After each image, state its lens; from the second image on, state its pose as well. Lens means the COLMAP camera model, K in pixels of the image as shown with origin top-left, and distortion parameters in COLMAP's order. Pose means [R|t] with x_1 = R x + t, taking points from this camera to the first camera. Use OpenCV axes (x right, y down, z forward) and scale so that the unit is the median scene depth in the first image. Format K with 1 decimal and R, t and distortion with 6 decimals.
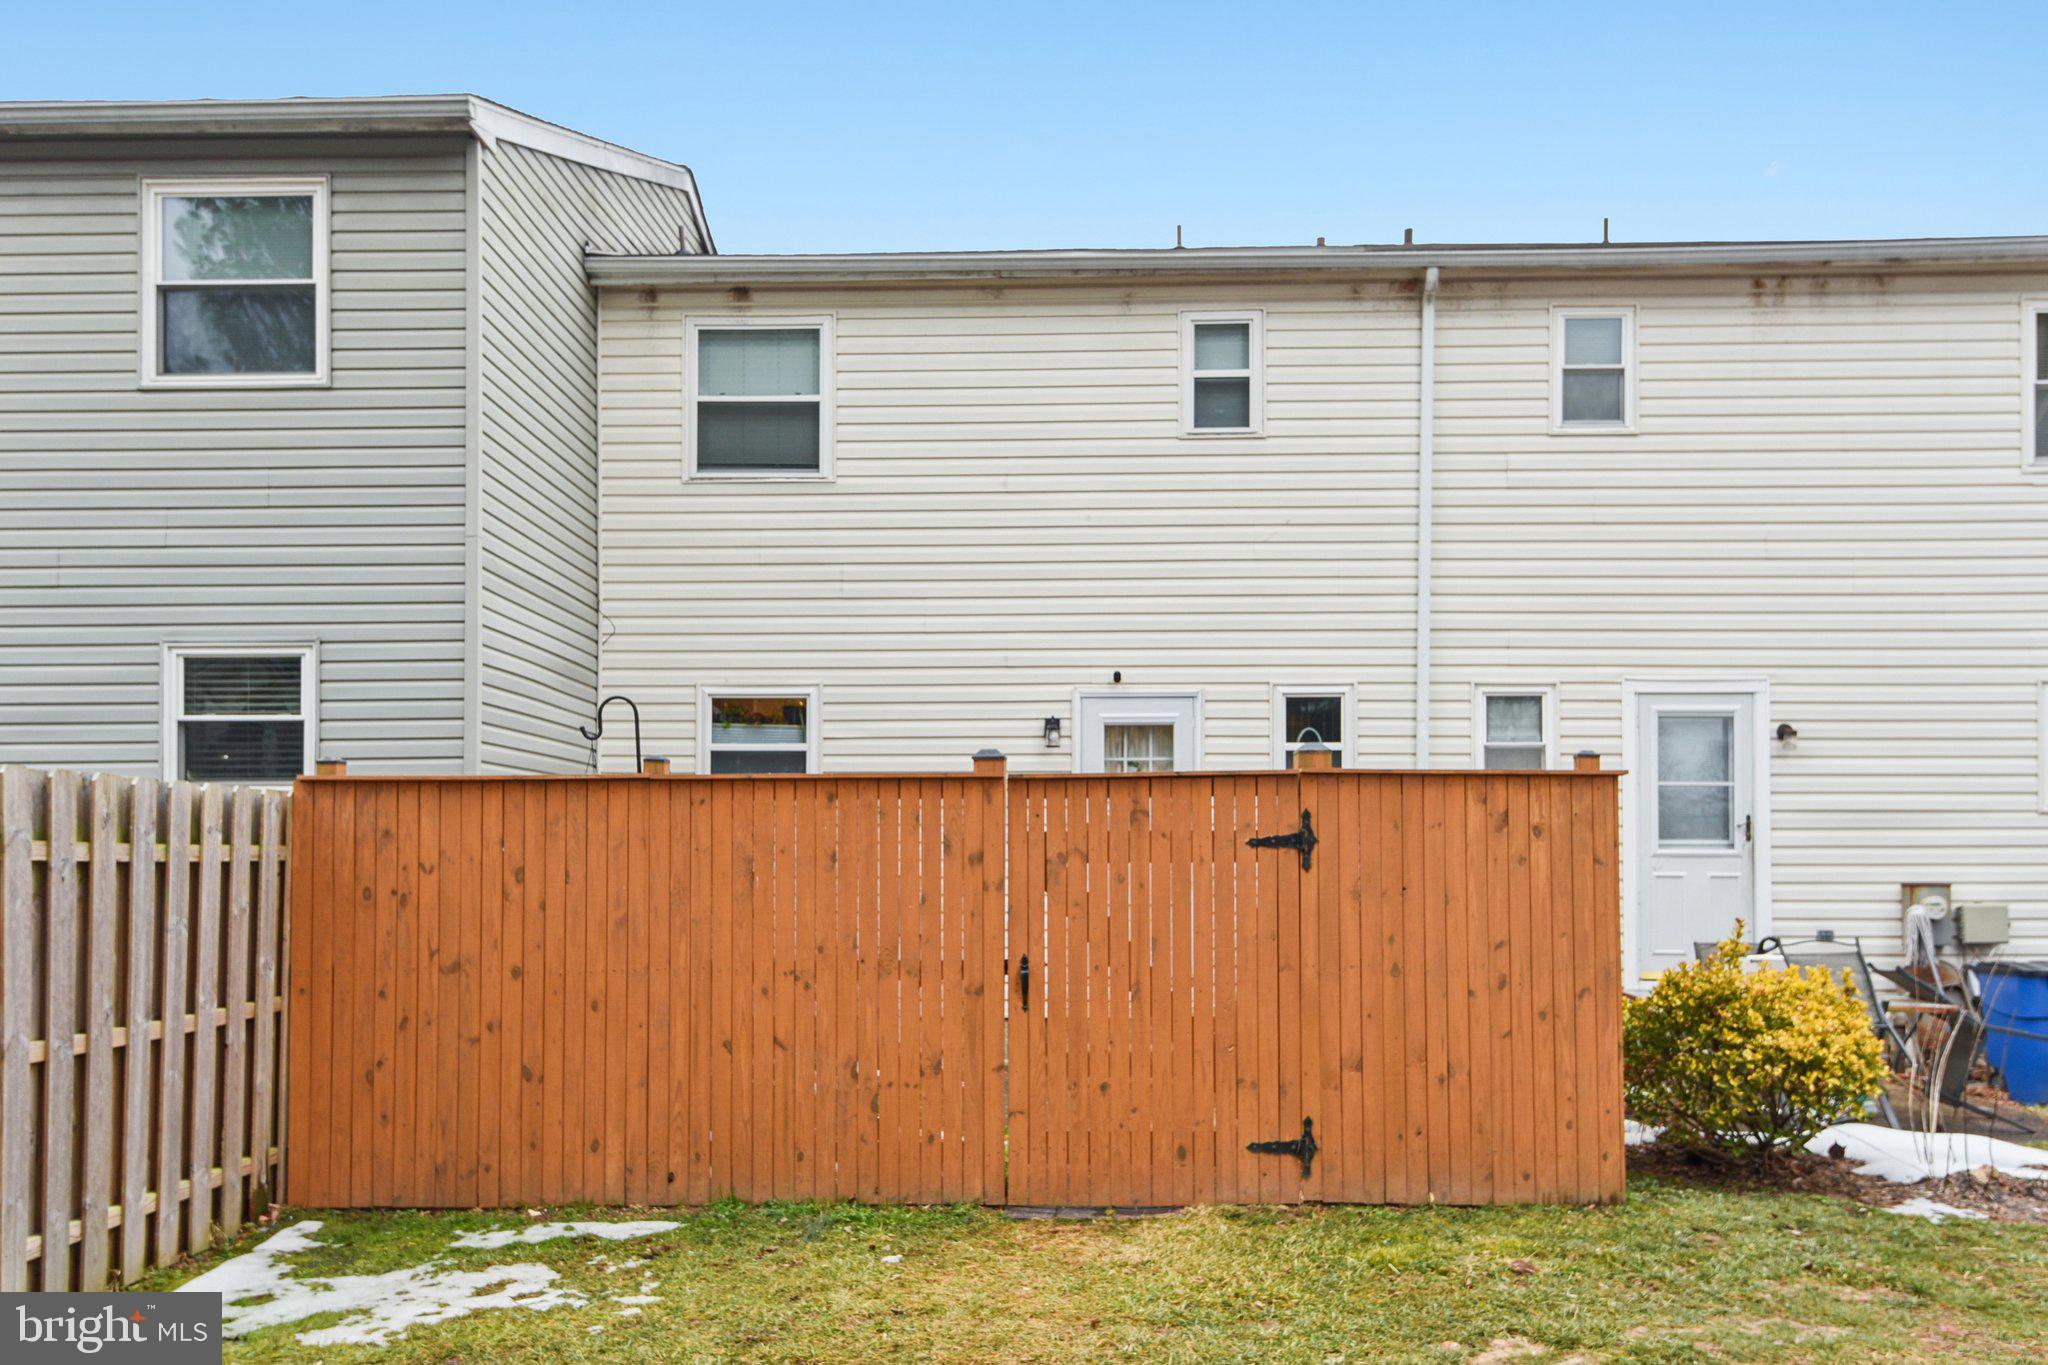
lens RADIAL K [[1672.2, 0, 1025.4], [0, 1672.2, 736.6], [0, 0, 1]] dist [0.036534, -0.008024]
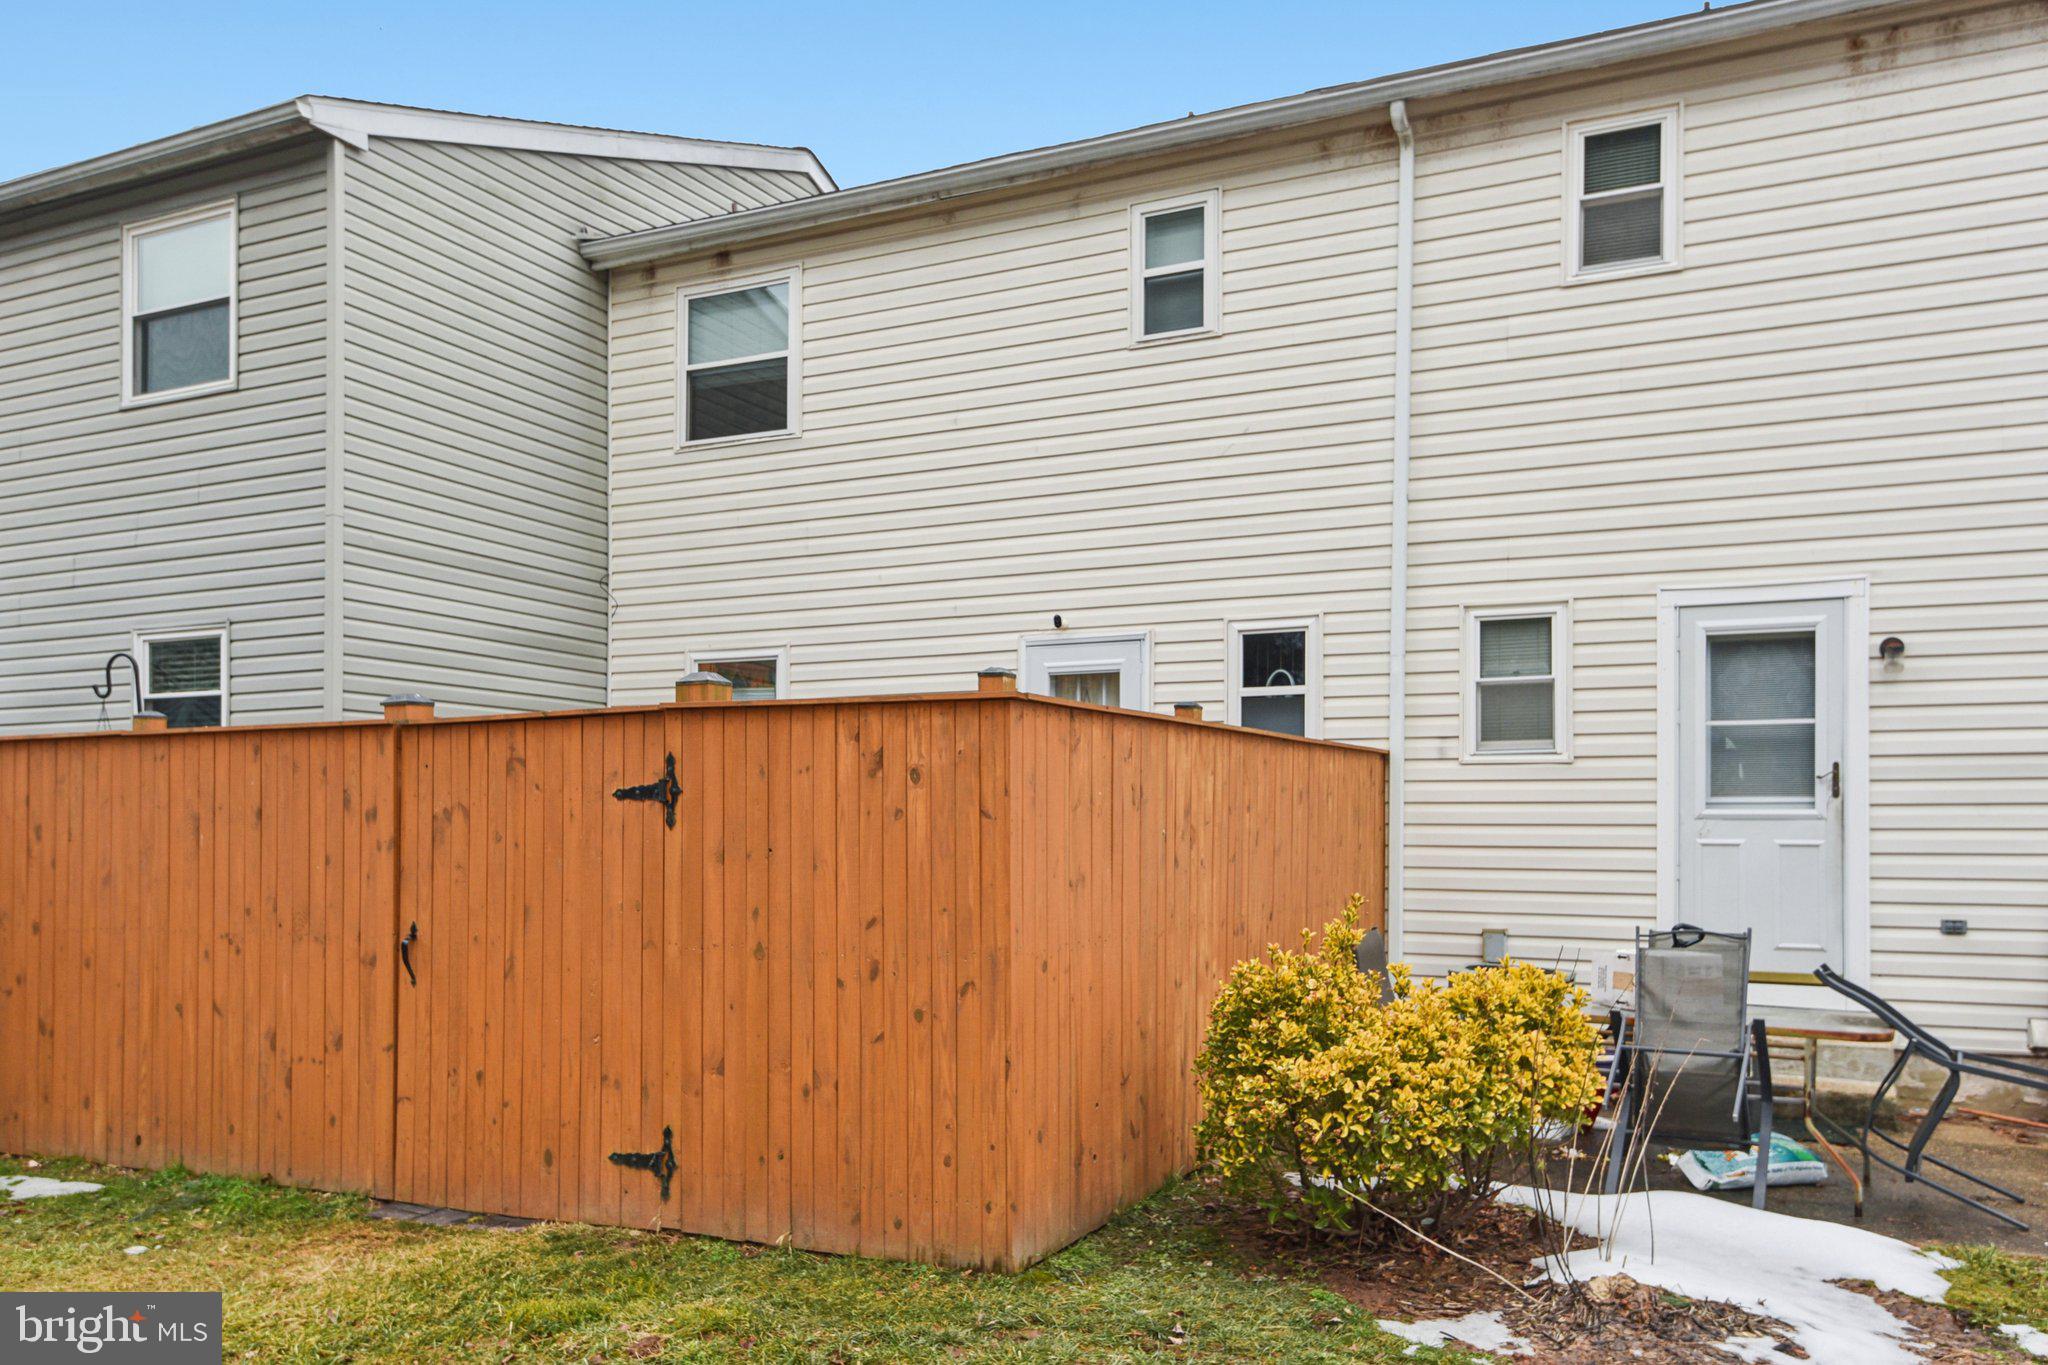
lens RADIAL K [[1574.7, 0, 1023.1], [0, 1574.7, 736.7], [0, 0, 1]] dist [0.028488, -0.013431]
pose [[0.915412, -0.023196, -0.401848, 0.634393], [0.027680, 0.999602, 0.005355, 0.035916], [0.401564, -0.016025, 0.915691, 0.358575]]
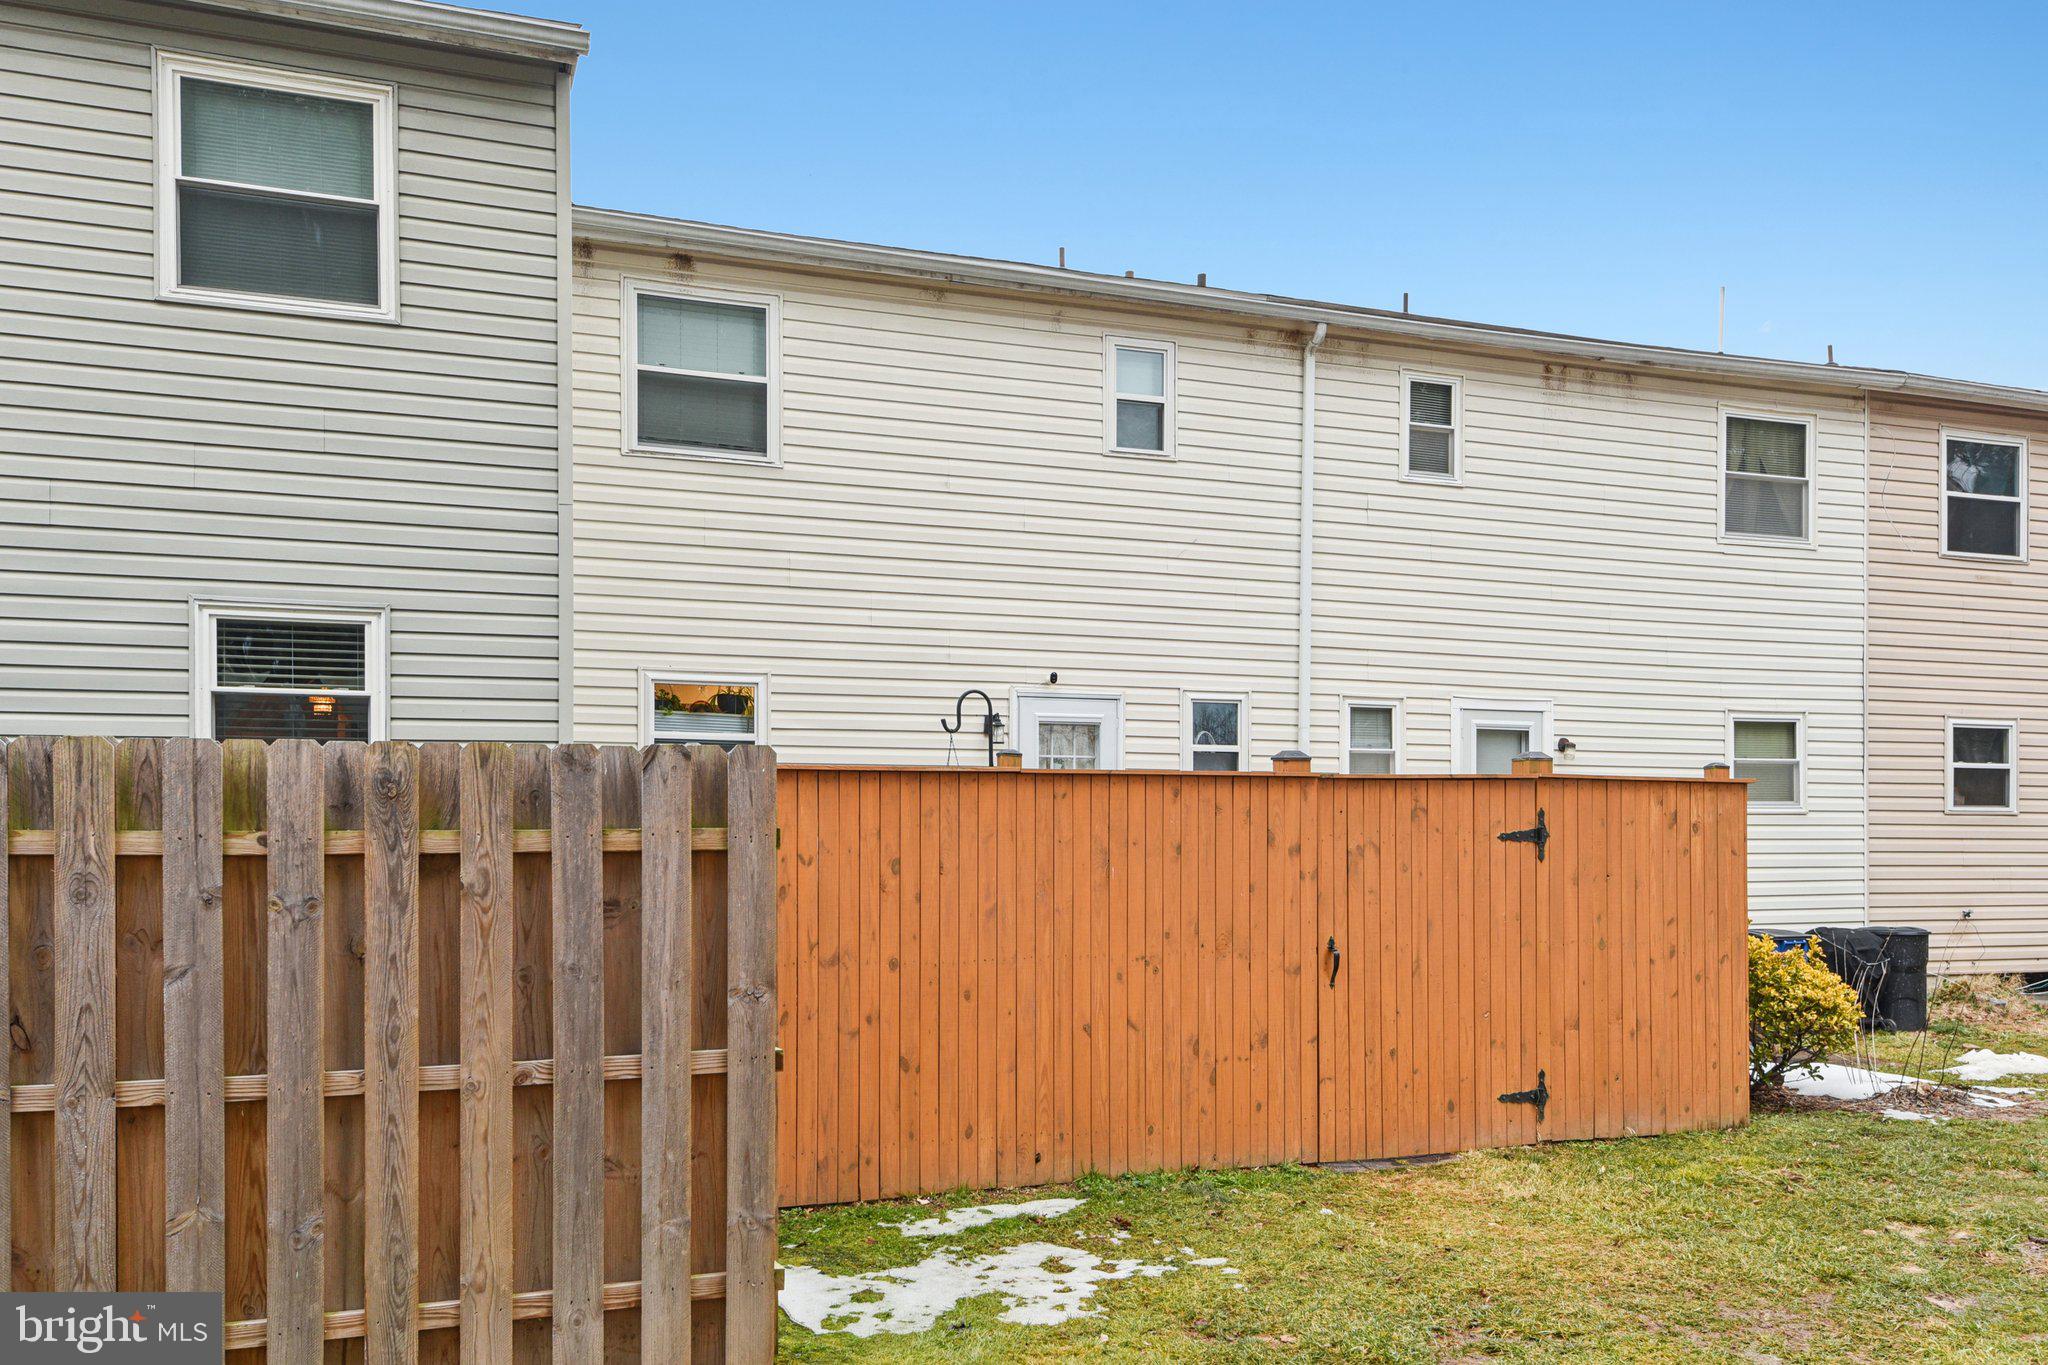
lens RADIAL K [[1688.2, 0, 1024.0], [0, 1688.2, 756.6], [0, 0, 1]] dist [0.045402, -0.007674]
pose [[0.922930, 0.020726, 0.384410, -0.619687], [-0.027293, 0.999560, 0.011636, 0.003237], [-0.383999, -0.021231, 0.923089, 0.044481]]
